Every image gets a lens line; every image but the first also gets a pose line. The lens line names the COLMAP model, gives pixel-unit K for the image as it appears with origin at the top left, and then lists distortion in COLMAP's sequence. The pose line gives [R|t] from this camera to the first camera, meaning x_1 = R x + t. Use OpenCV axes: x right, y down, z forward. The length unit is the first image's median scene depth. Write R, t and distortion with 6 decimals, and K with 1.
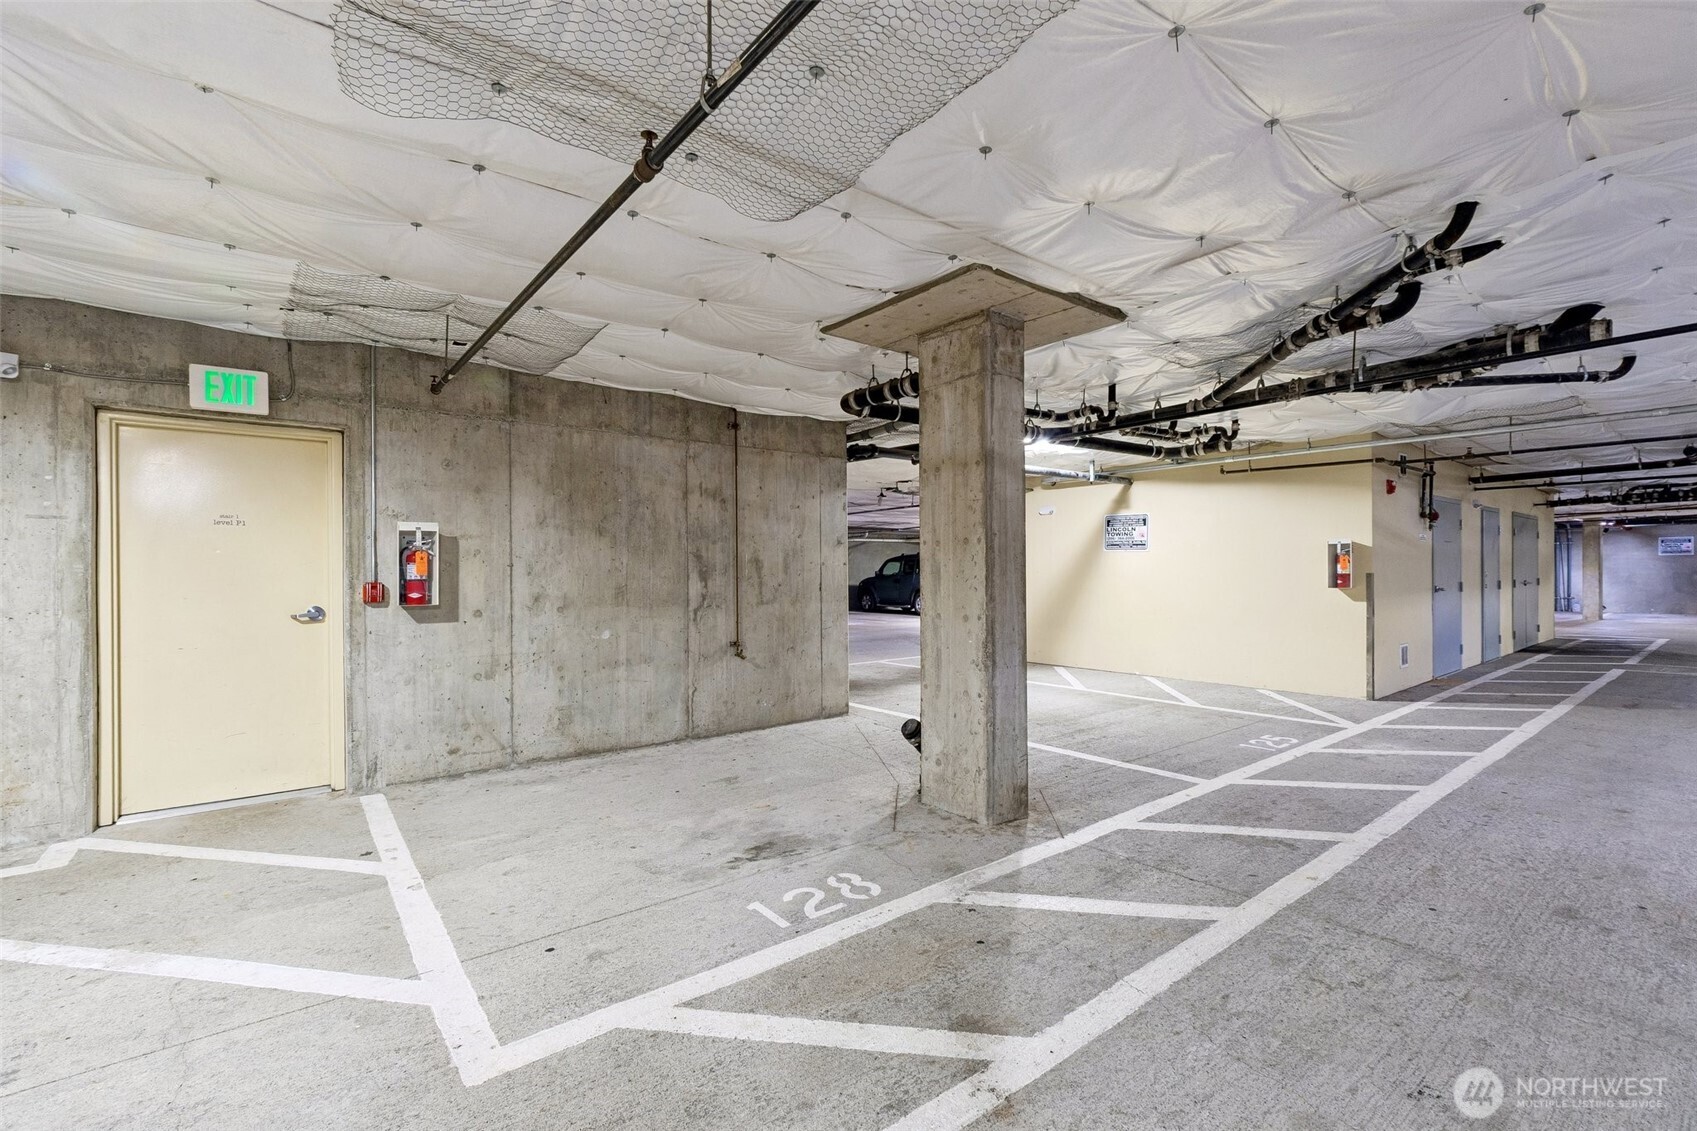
lens RADIAL K [[711.7, 0, 843.4], [0, 711.7, 572.6], [0, 0, 1]] dist [-0.007779, -0.000368]
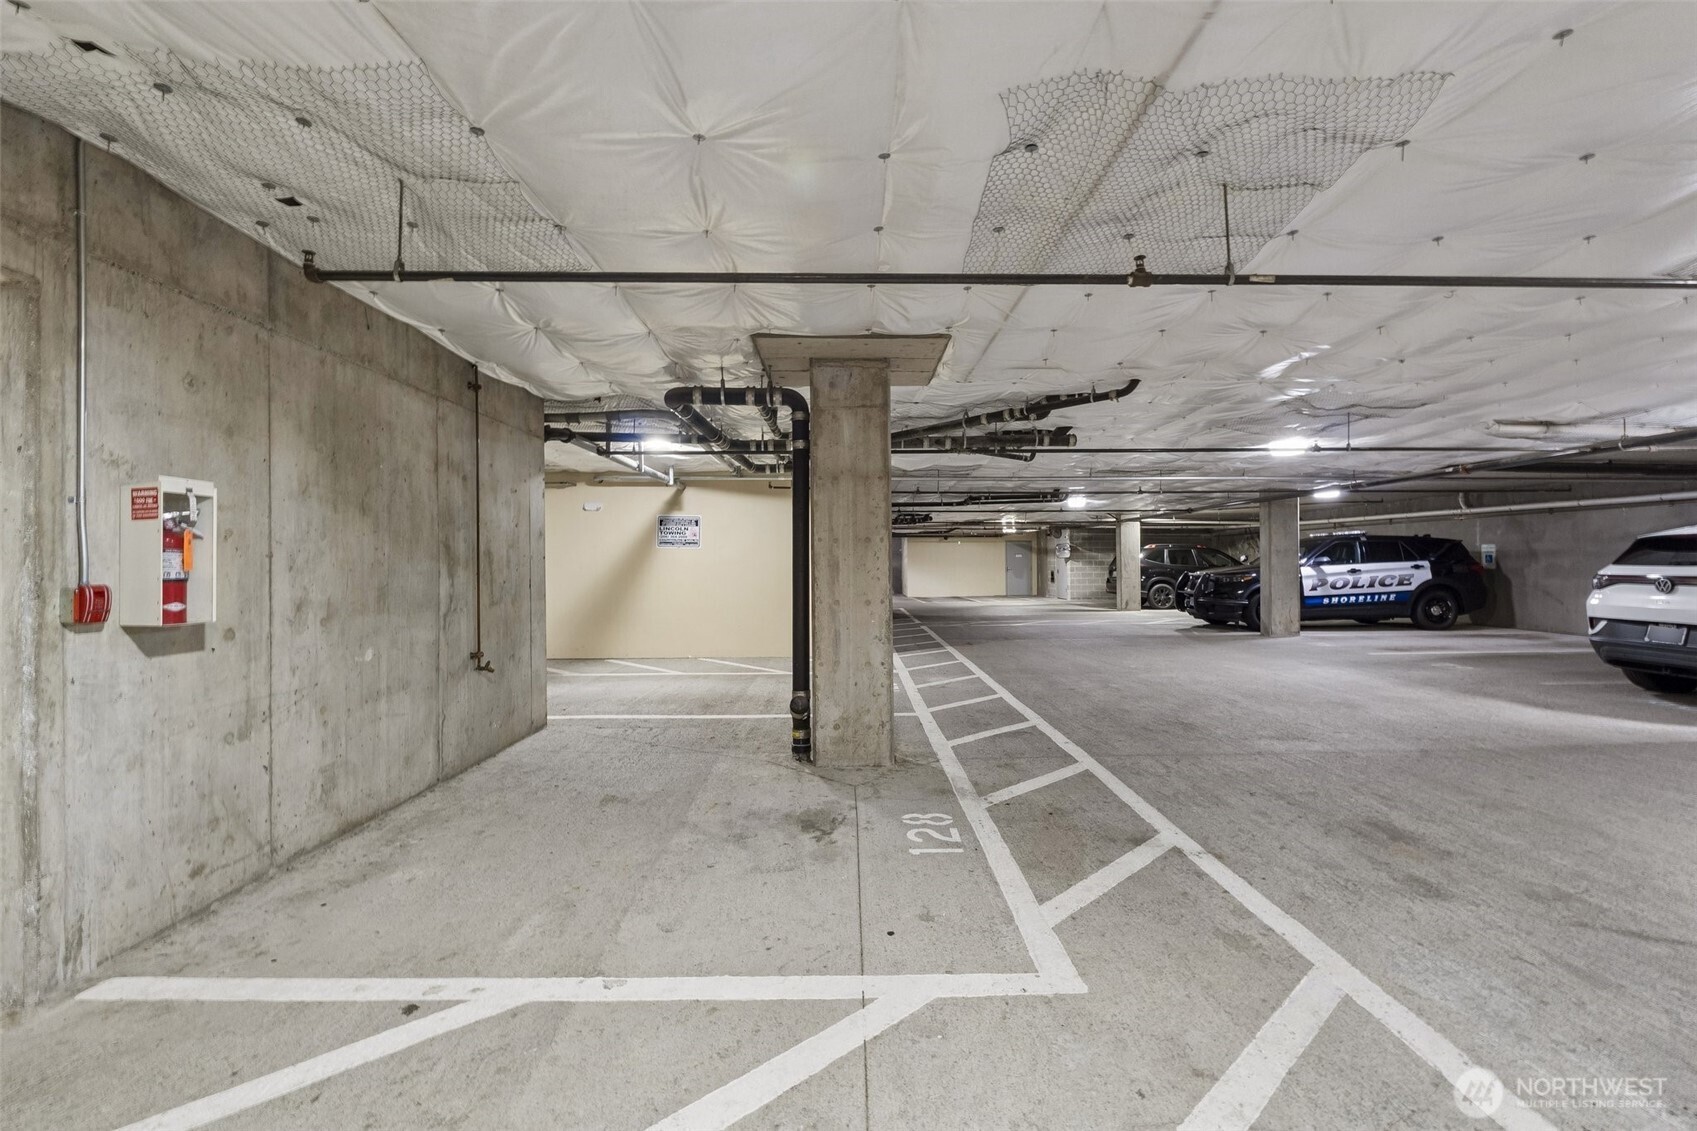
lens RADIAL K [[711.7, 0, 839.1], [0, 711.7, 557.3], [0, 0, 1]] dist [-0.007779, -0.000368]
pose [[0.631045, 0.008687, 0.775698, -0.708349], [0.004542, 0.999879, -0.014893, 0.003378], [-0.775733, 0.012922, 0.630929, 0.228998]]
